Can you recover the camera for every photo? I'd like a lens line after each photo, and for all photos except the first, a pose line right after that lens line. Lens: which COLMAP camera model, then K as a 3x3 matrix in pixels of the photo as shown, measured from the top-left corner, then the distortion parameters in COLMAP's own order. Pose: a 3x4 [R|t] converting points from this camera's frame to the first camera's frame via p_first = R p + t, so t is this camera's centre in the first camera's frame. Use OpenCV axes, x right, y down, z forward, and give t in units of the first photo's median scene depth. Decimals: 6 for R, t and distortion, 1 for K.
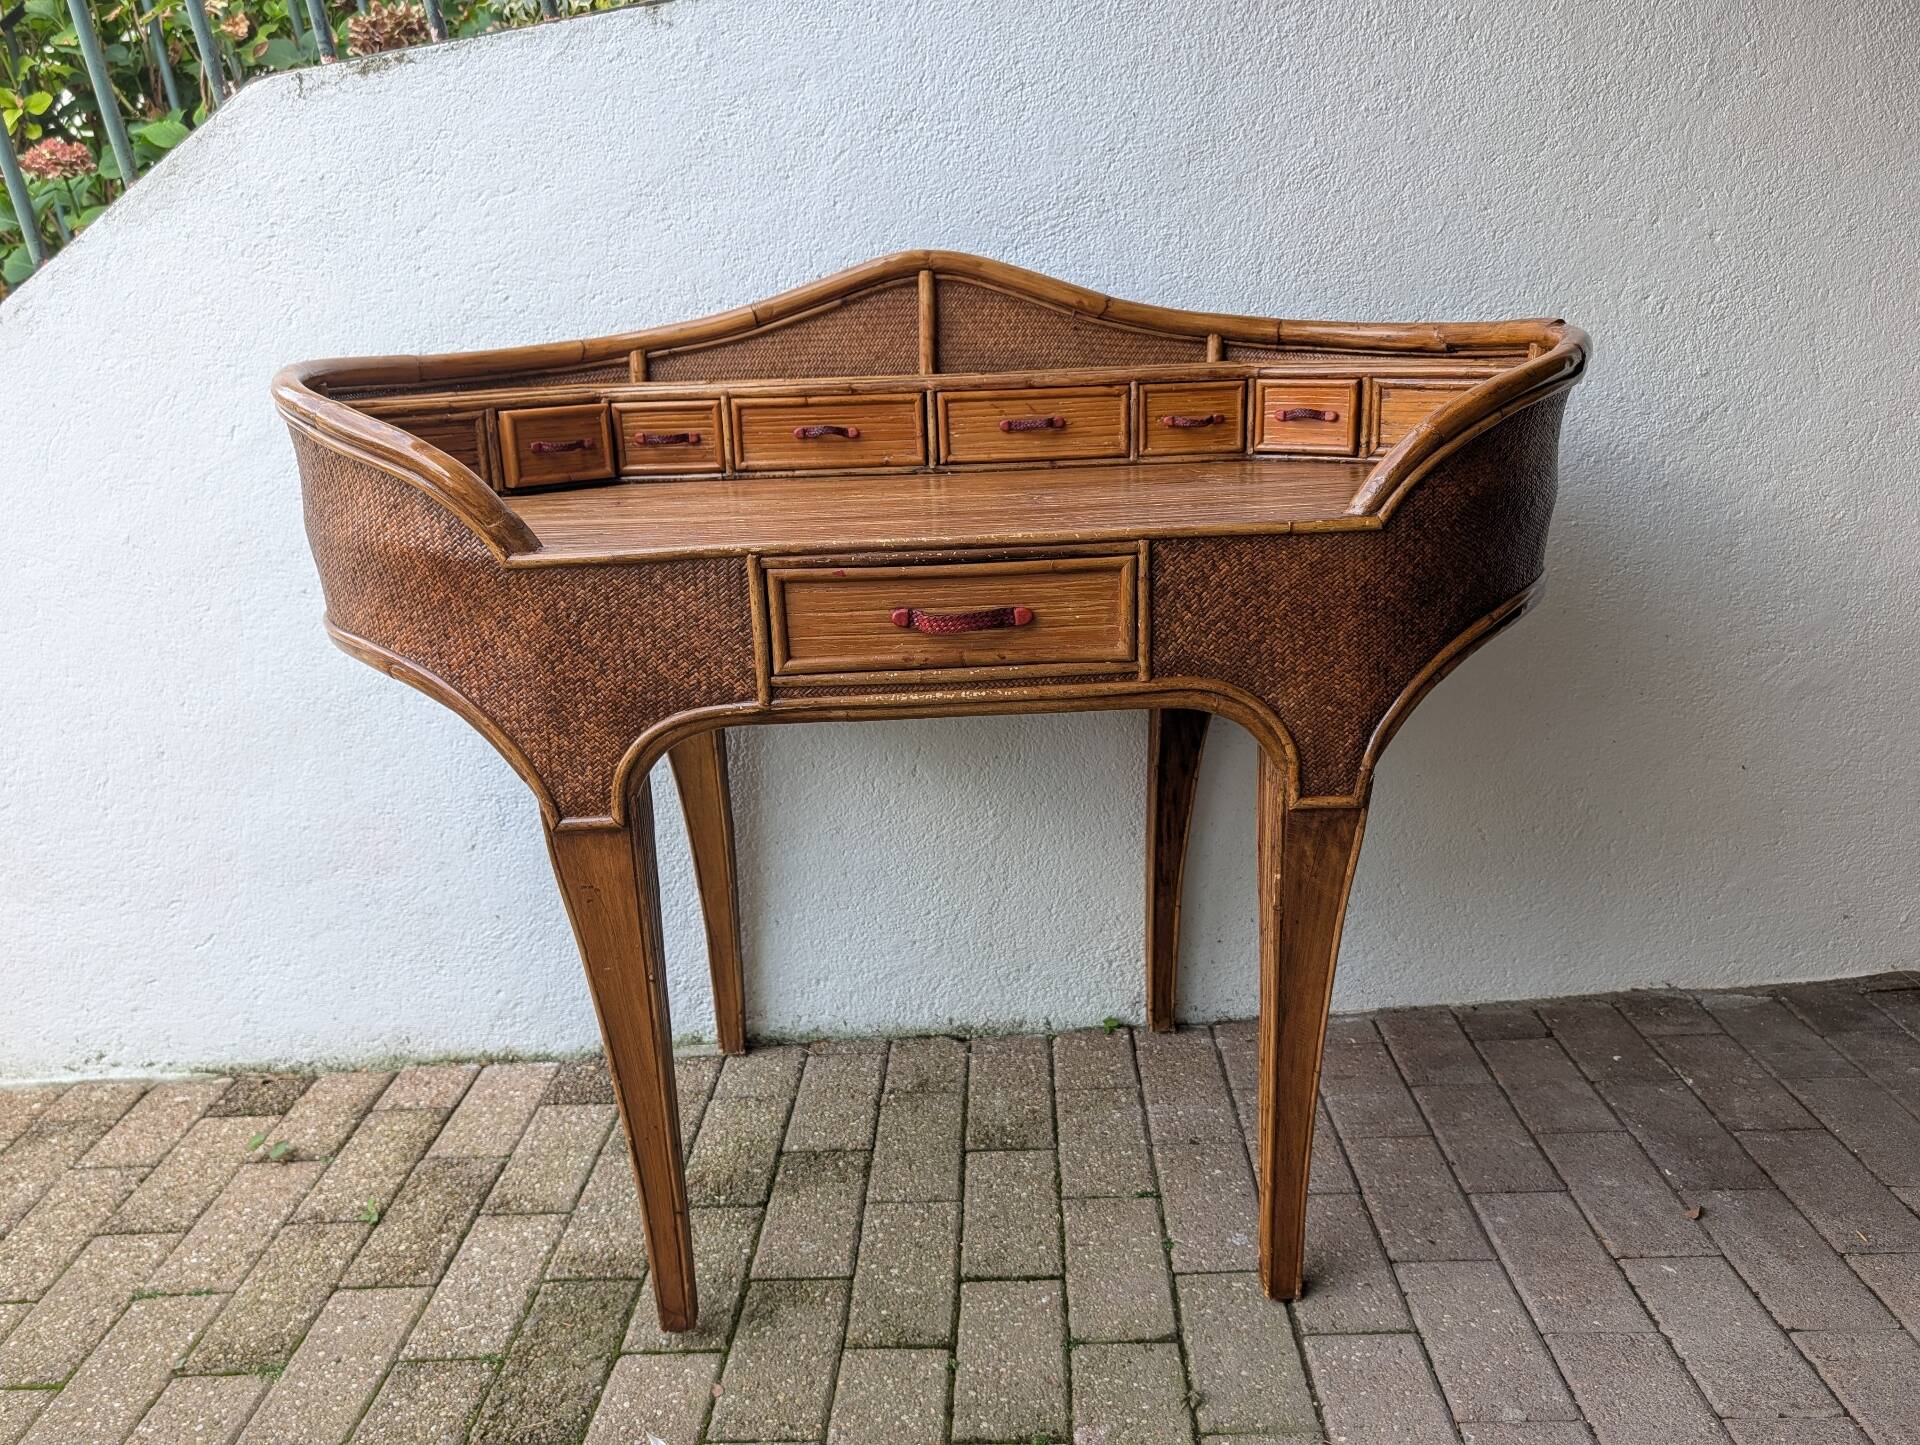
lens RADIAL K [[1422.6, 0, 945.8], [0, 1422.6, 711.0], [0, 0, 1]] dist [0.002172, -0.008106]
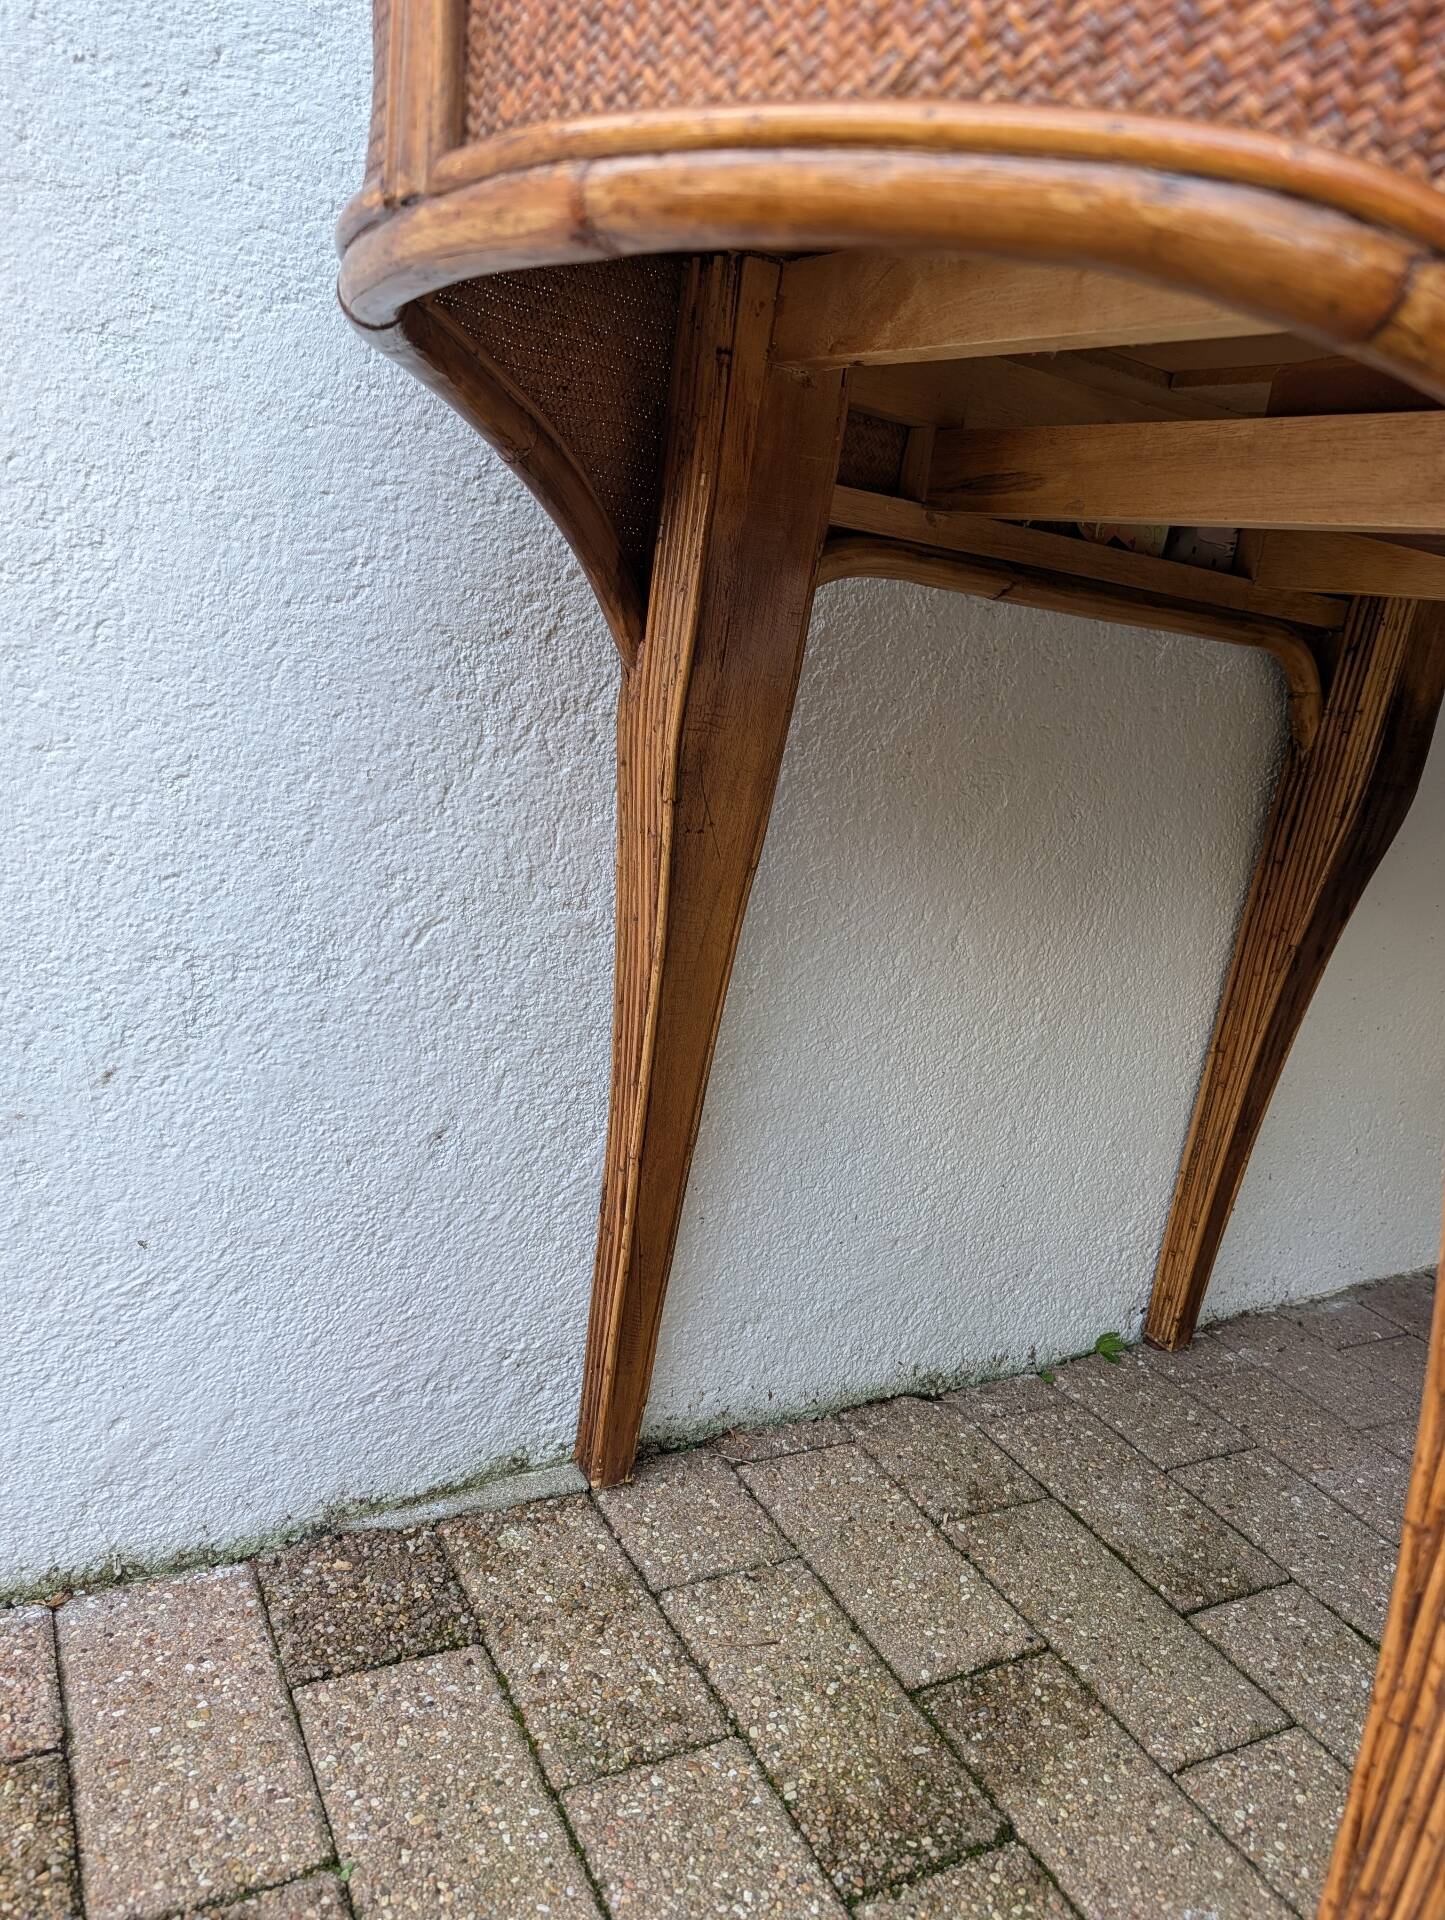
lens RADIAL K [[1397.8, 0, 709.1], [0, 1397.8, 968.1], [0, 0, 1]] dist [-0.001793, 0.008981]
pose [[0.846600, 0.039254, 0.530779, -0.460897], [-0.041331, 0.999114, -0.007966, 0.070673], [-0.530622, -0.015194, 0.847473, 0.662358]]
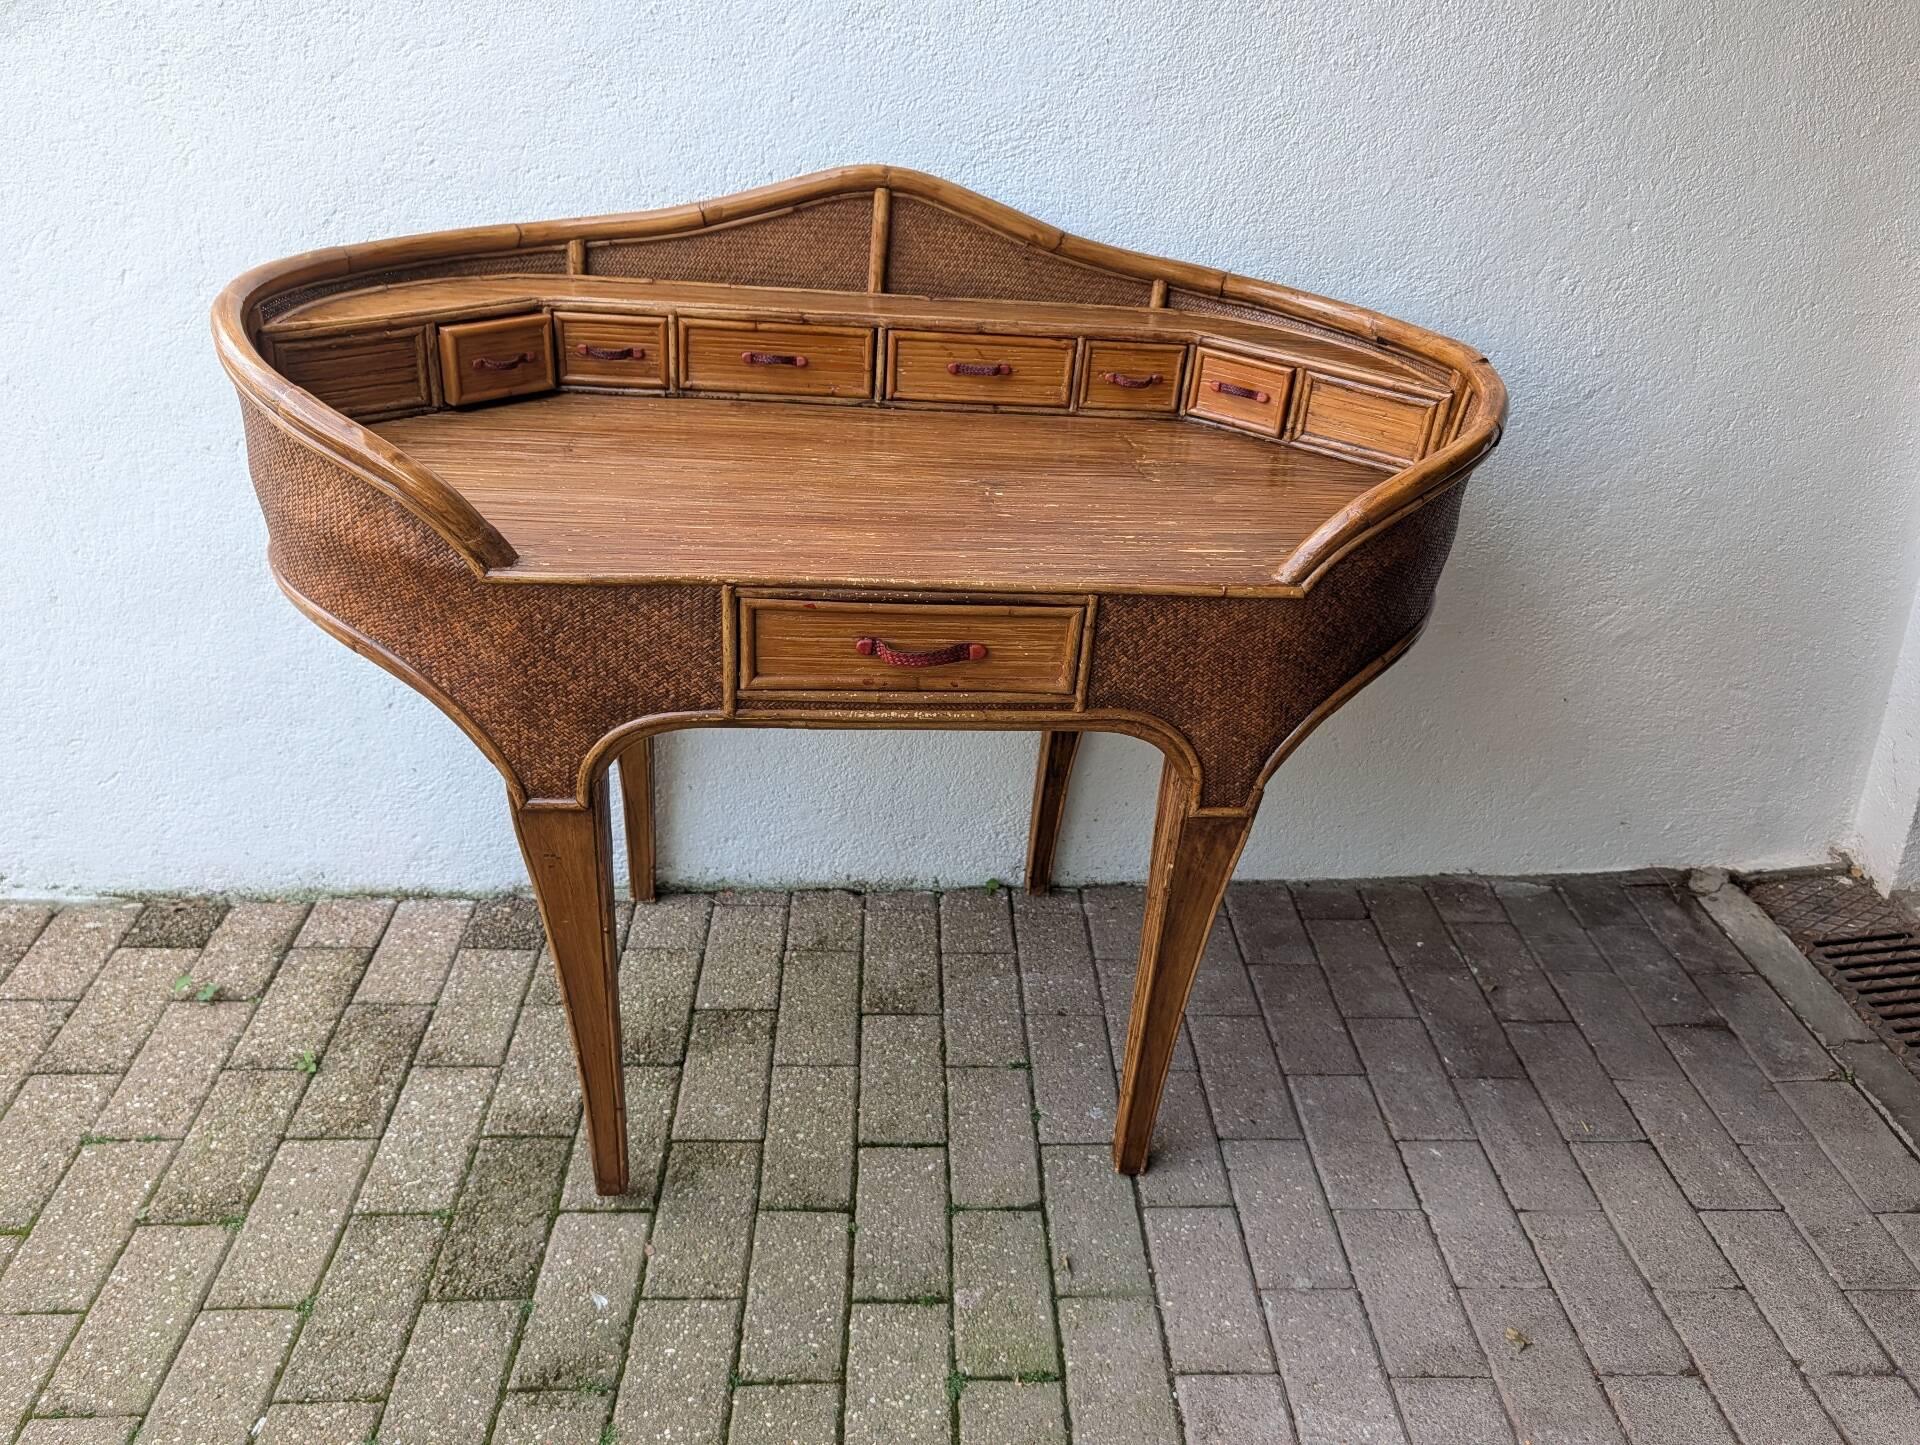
lens RADIAL K [[1422.6, 0, 991.4], [0, 1422.6, 715.3], [0, 0, 1]] dist [0.002172, -0.008106]
pose [[0.987360, 0.055874, 0.148316, -0.067340], [-0.089784, 0.968346, 0.232906, -0.198869], [-0.130607, -0.243279, 0.961123, -0.039339]]
